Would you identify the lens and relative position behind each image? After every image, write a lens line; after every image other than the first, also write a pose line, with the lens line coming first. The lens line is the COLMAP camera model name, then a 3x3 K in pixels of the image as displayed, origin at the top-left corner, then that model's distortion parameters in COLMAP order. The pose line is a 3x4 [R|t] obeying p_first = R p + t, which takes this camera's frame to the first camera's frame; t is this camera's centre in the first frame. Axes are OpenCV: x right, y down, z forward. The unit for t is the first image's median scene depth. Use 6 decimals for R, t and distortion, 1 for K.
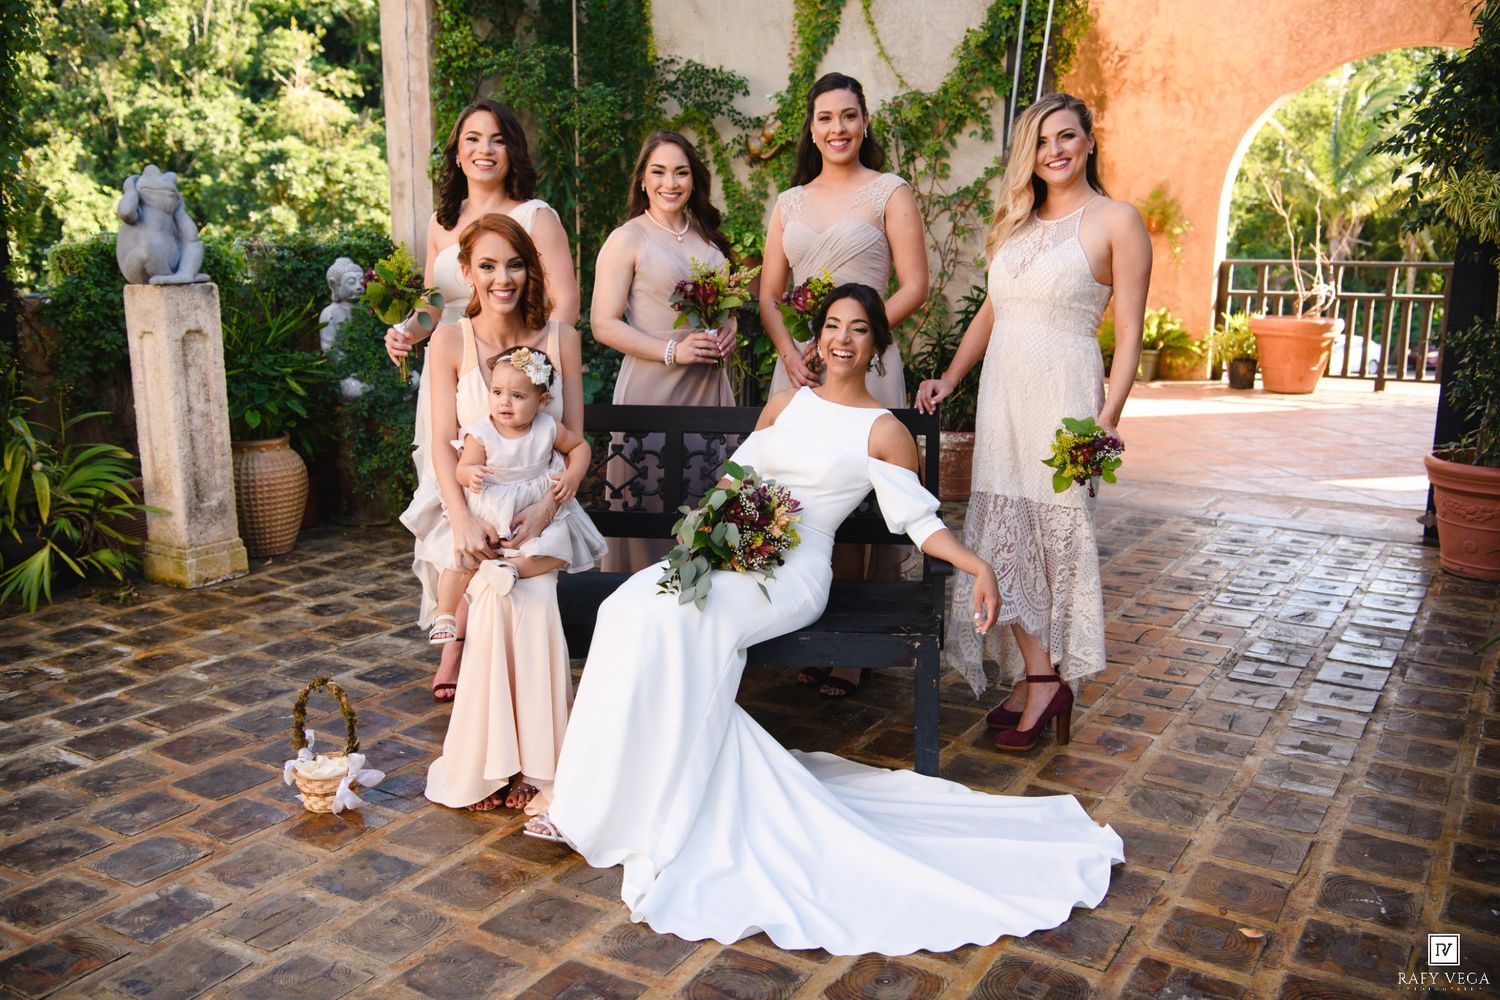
lens RADIAL K [[1255.5, 0, 787.7], [0, 1255.5, 467.3], [0, 0, 1]] dist [-0.009905, -0.006007]
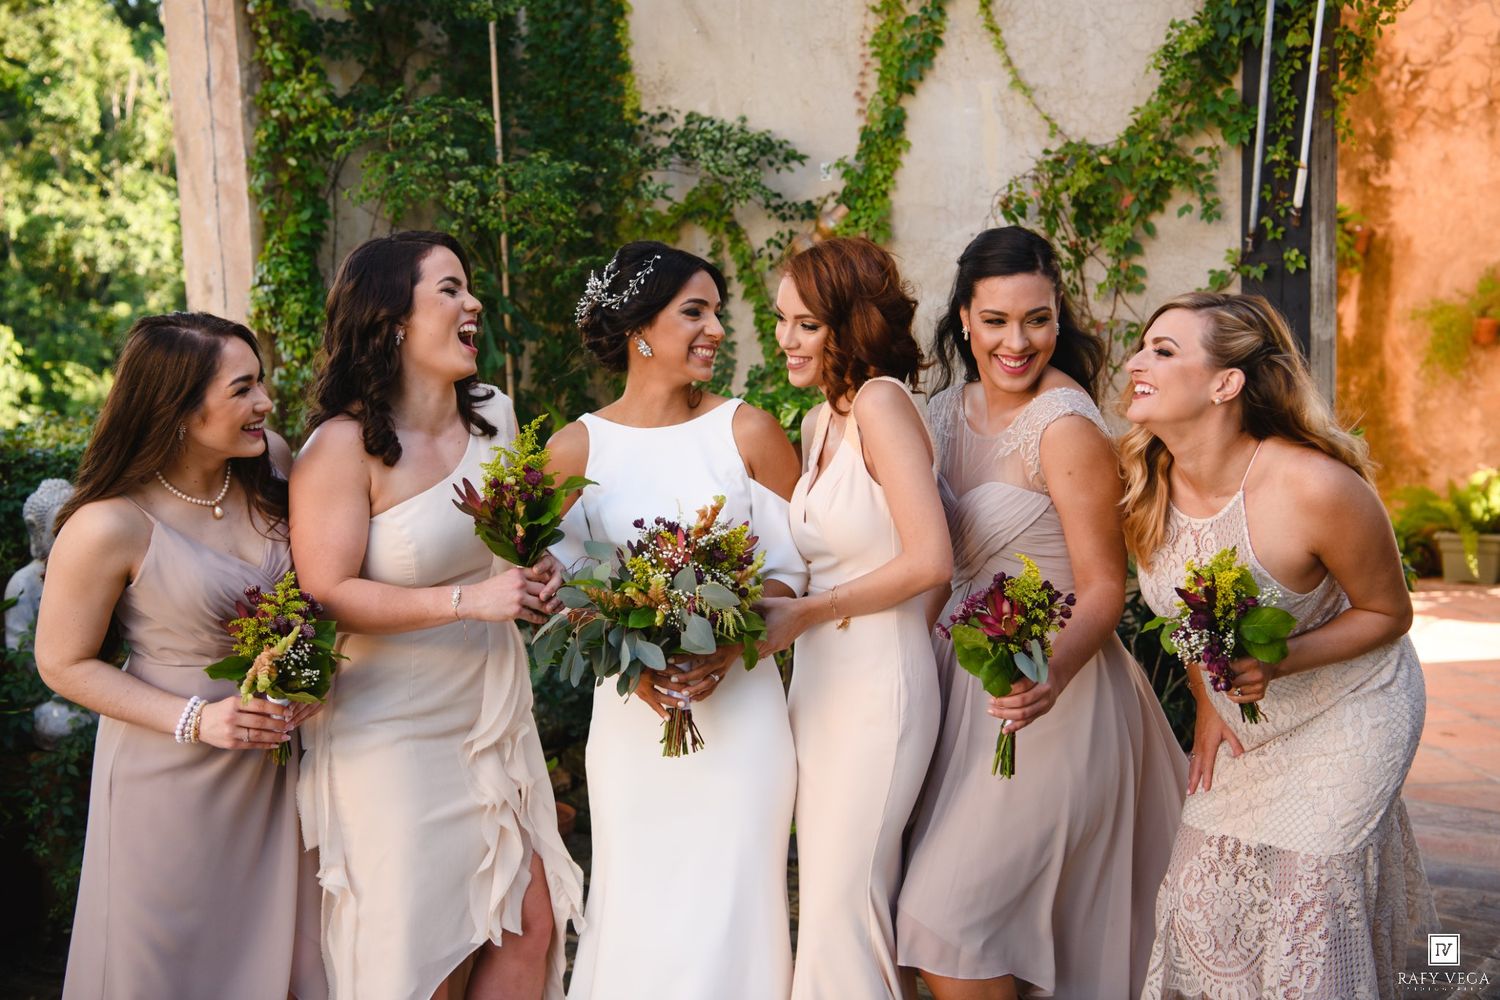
lens RADIAL K [[1847.0, 0, 766.1], [0, 1847.0, 493.3], [0, 0, 1]] dist [0.105145, 0.000000]
pose [[0.996361, -0.033929, -0.078191, 0.020184], [0.024820, 0.993095, -0.114655, -0.046249], [0.081541, 0.112297, 0.990323, 0.161218]]
